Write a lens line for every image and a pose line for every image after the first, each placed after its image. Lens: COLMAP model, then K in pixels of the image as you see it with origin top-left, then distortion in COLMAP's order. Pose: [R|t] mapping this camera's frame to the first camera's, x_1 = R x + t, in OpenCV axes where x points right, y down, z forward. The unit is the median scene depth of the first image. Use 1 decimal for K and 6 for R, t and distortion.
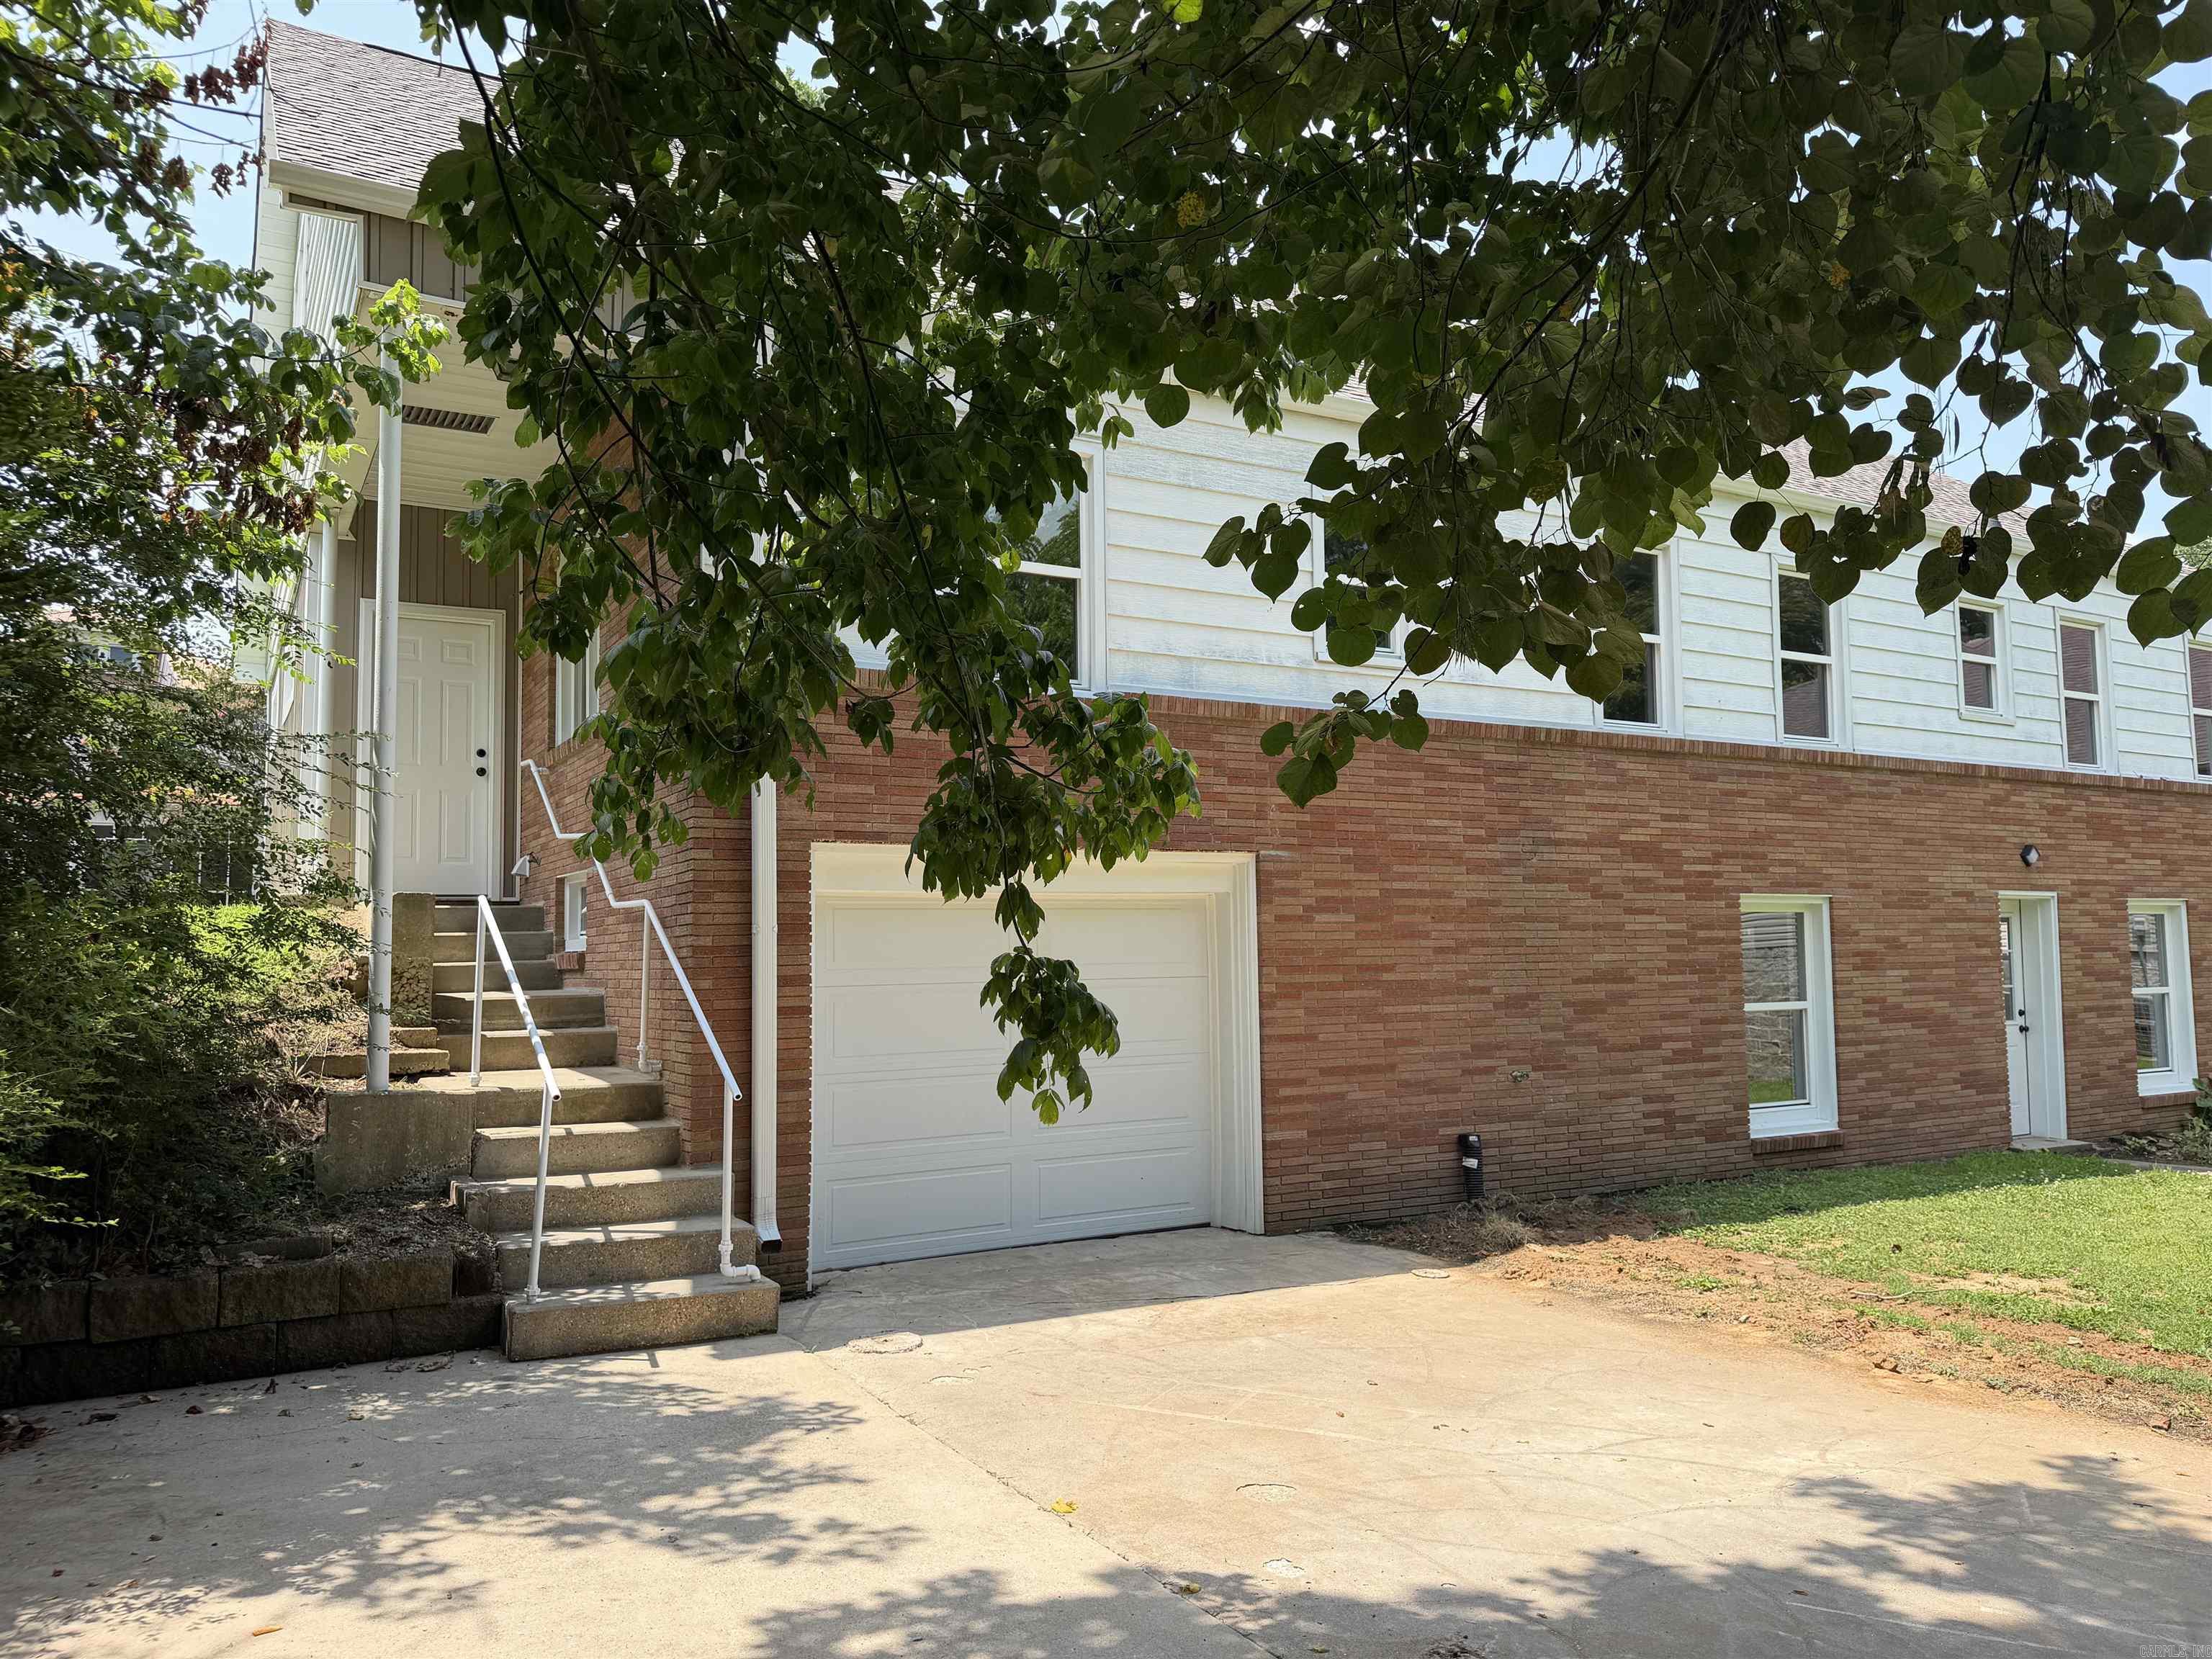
lens RADIAL K [[1550.2, 0, 1021.3], [0, 1550.2, 813.1], [0, 0, 1]] dist [0.089420, -0.105565]
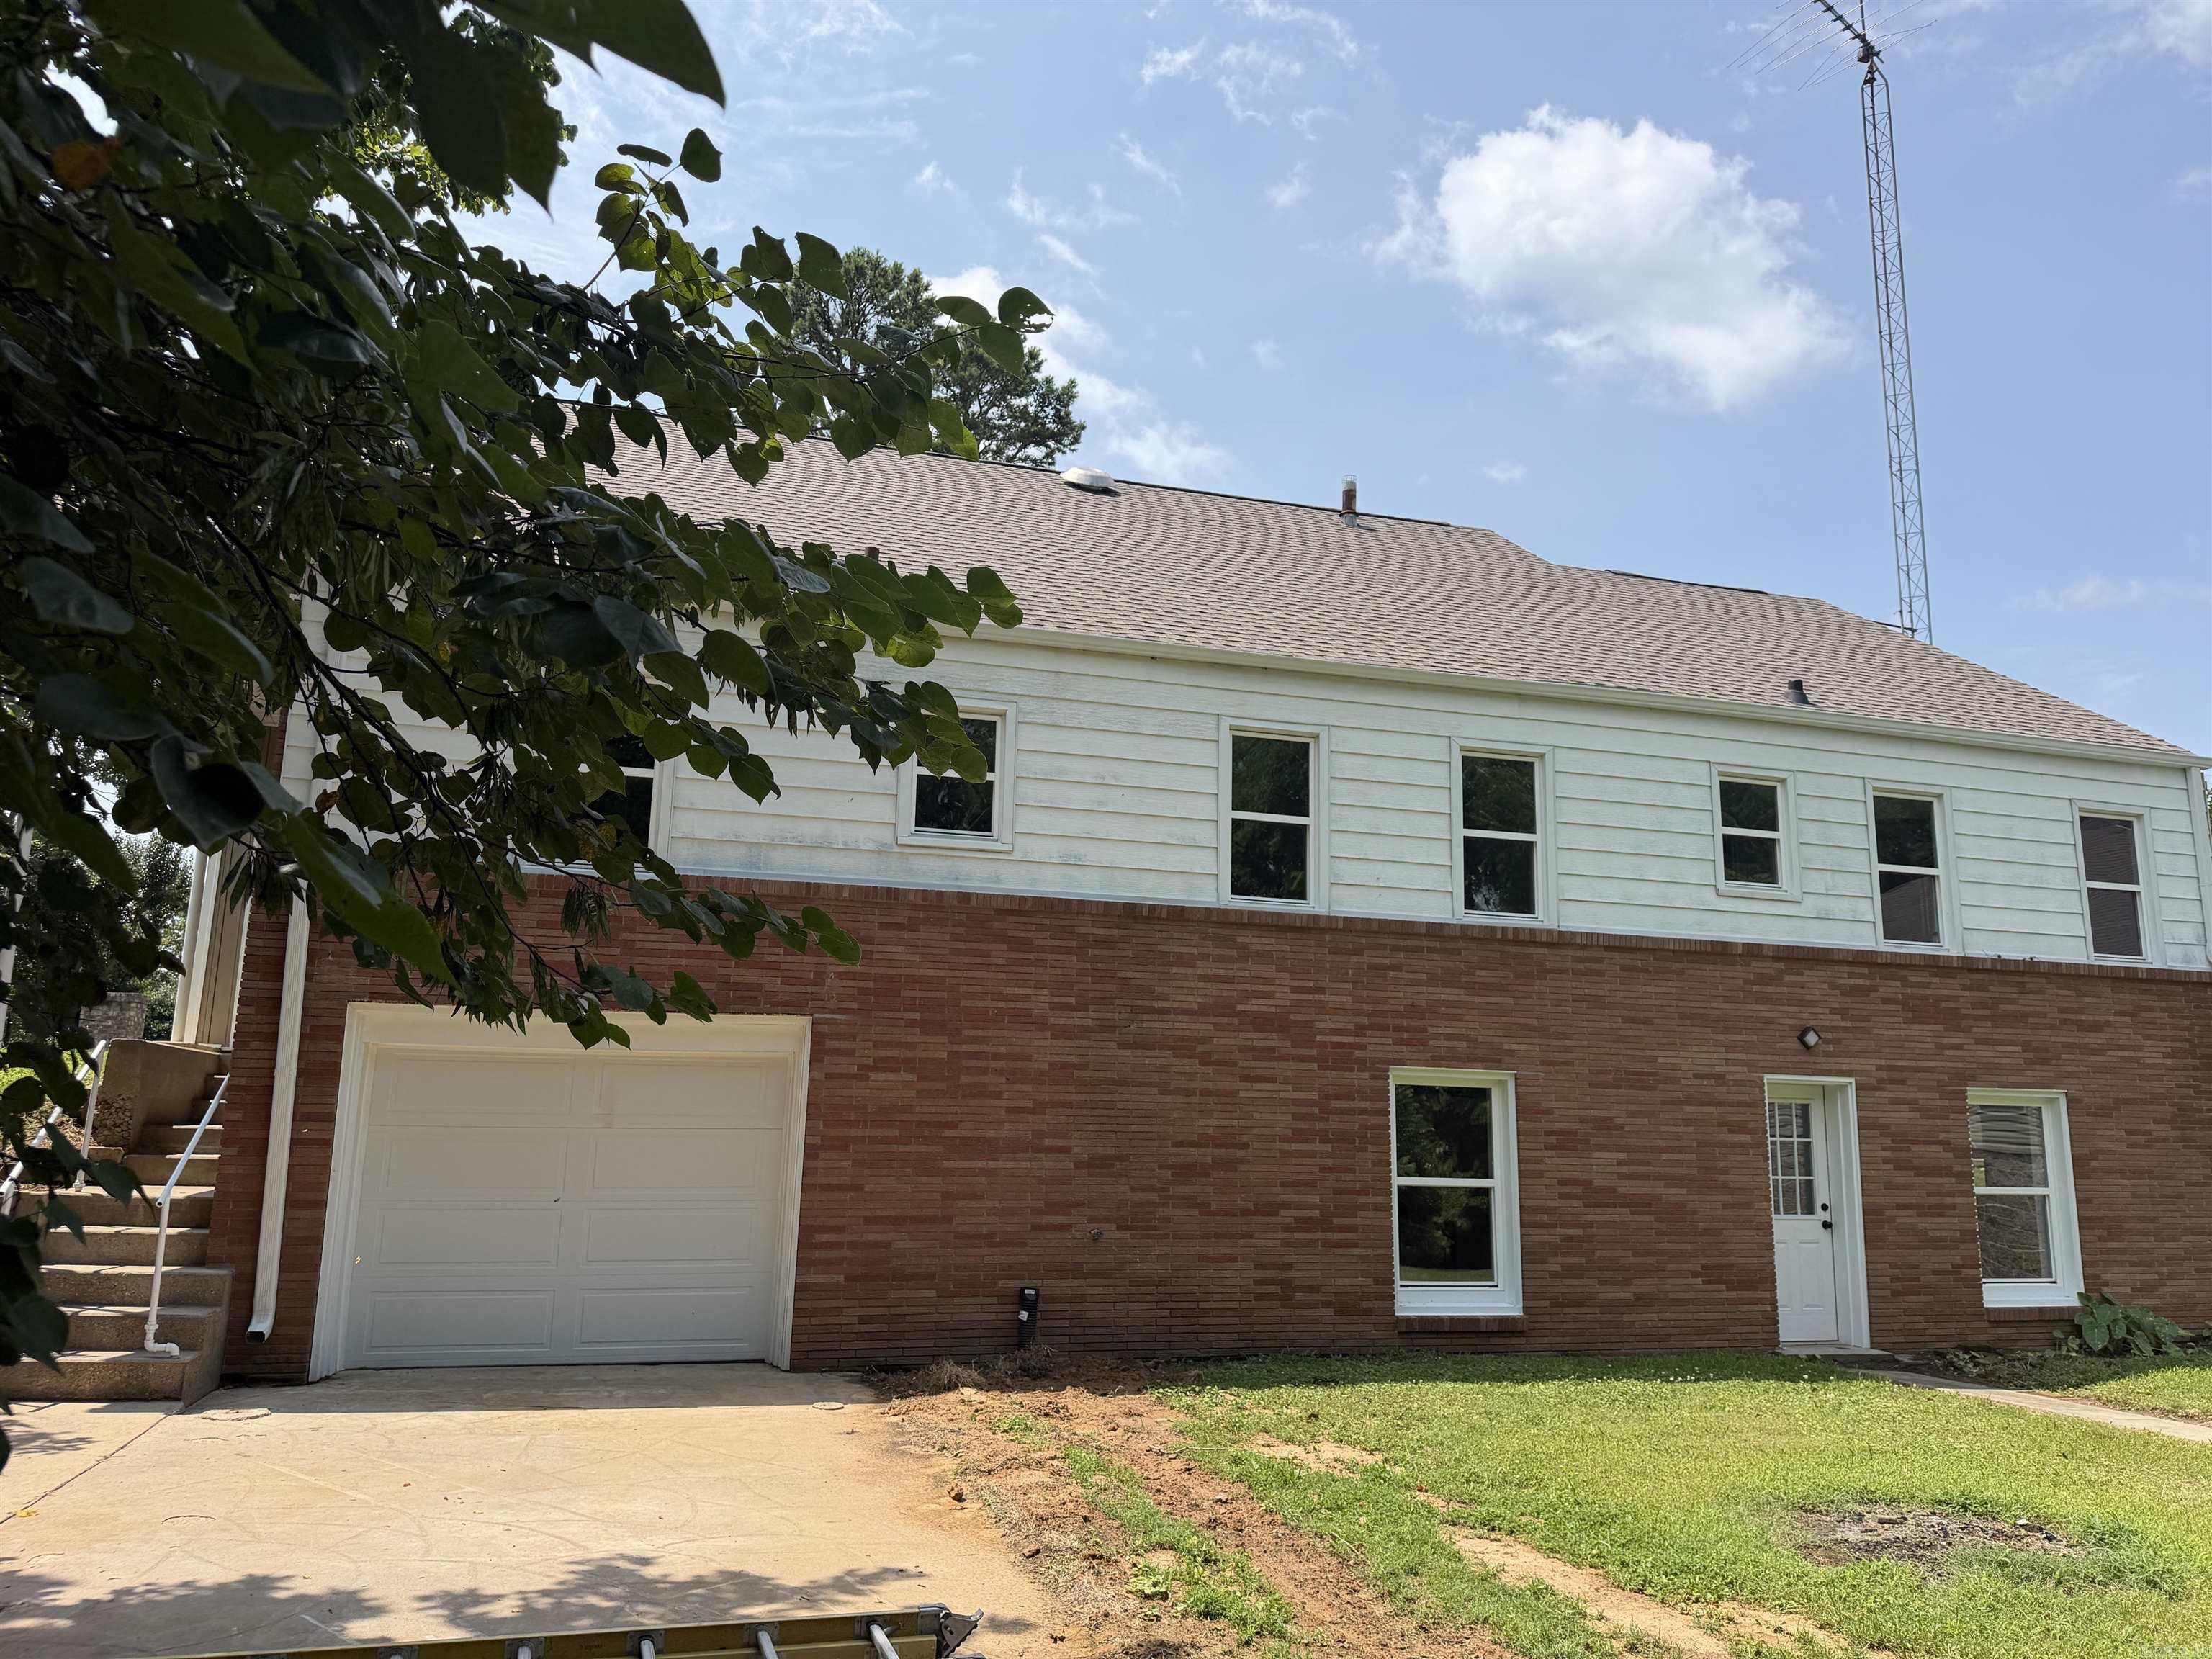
lens RADIAL K [[1550.2, 0, 1096.6], [0, 1550.2, 839.3], [0, 0, 1]] dist [0.089420, -0.105565]
pose [[0.971505, -0.033270, -0.234673, 0.527629], [0.000167, 0.990195, -0.139692, 0.048133], [0.237020, 0.135672, 0.961985, -0.034268]]
